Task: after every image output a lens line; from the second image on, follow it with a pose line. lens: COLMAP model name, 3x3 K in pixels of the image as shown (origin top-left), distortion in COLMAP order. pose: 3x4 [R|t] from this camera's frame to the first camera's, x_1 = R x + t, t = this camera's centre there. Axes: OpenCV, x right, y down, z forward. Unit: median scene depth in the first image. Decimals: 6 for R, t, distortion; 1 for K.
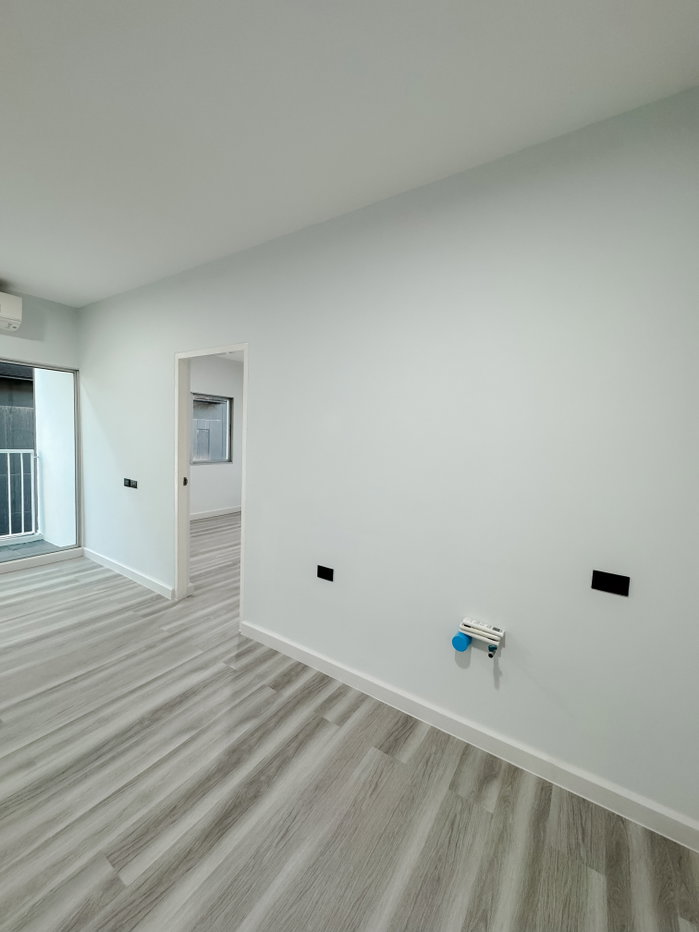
lens RADIAL K [[368.4, 0, 347.7], [0, 368.4, 461.8], [0, 0, 1]] dist [-0.001584, -0.000115]
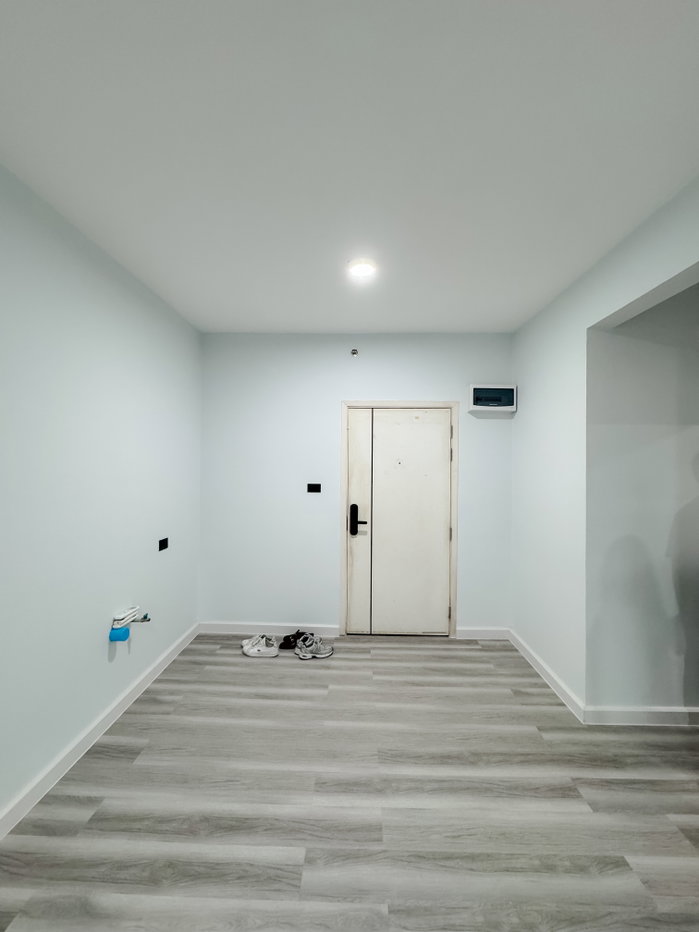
lens RADIAL K [[368.4, 0, 349.9], [0, 368.4, 460.2], [0, 0, 1]] dist [-0.001584, -0.000115]
pose [[-0.523247, -0.039548, 0.851263, -0.813889], [0.024104, 0.997836, 0.061174, -0.107458], [-0.851840, 0.052527, -0.521161, 0.701690]]
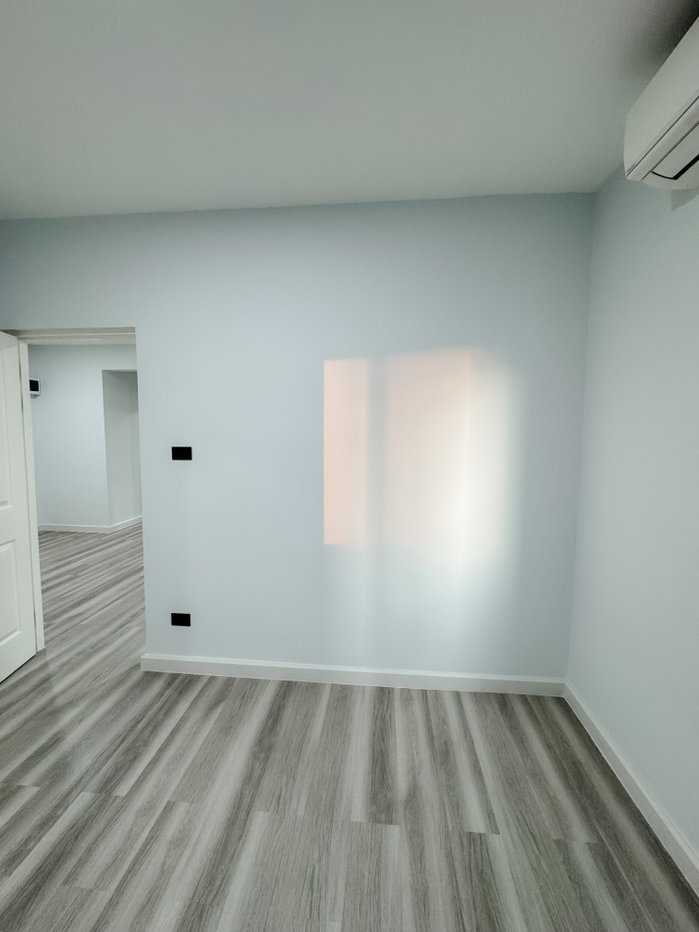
lens RADIAL K [[368.4, 0, 348.5], [0, 368.4, 466.5], [0, 0, 1]] dist [-0.001584, -0.000115]
pose [[-0.876940, -0.012555, -0.480436, -0.571444], [-0.080457, 0.989386, 0.121003, -0.176553], [0.473818, 0.144766, -0.868642, 2.326778]]
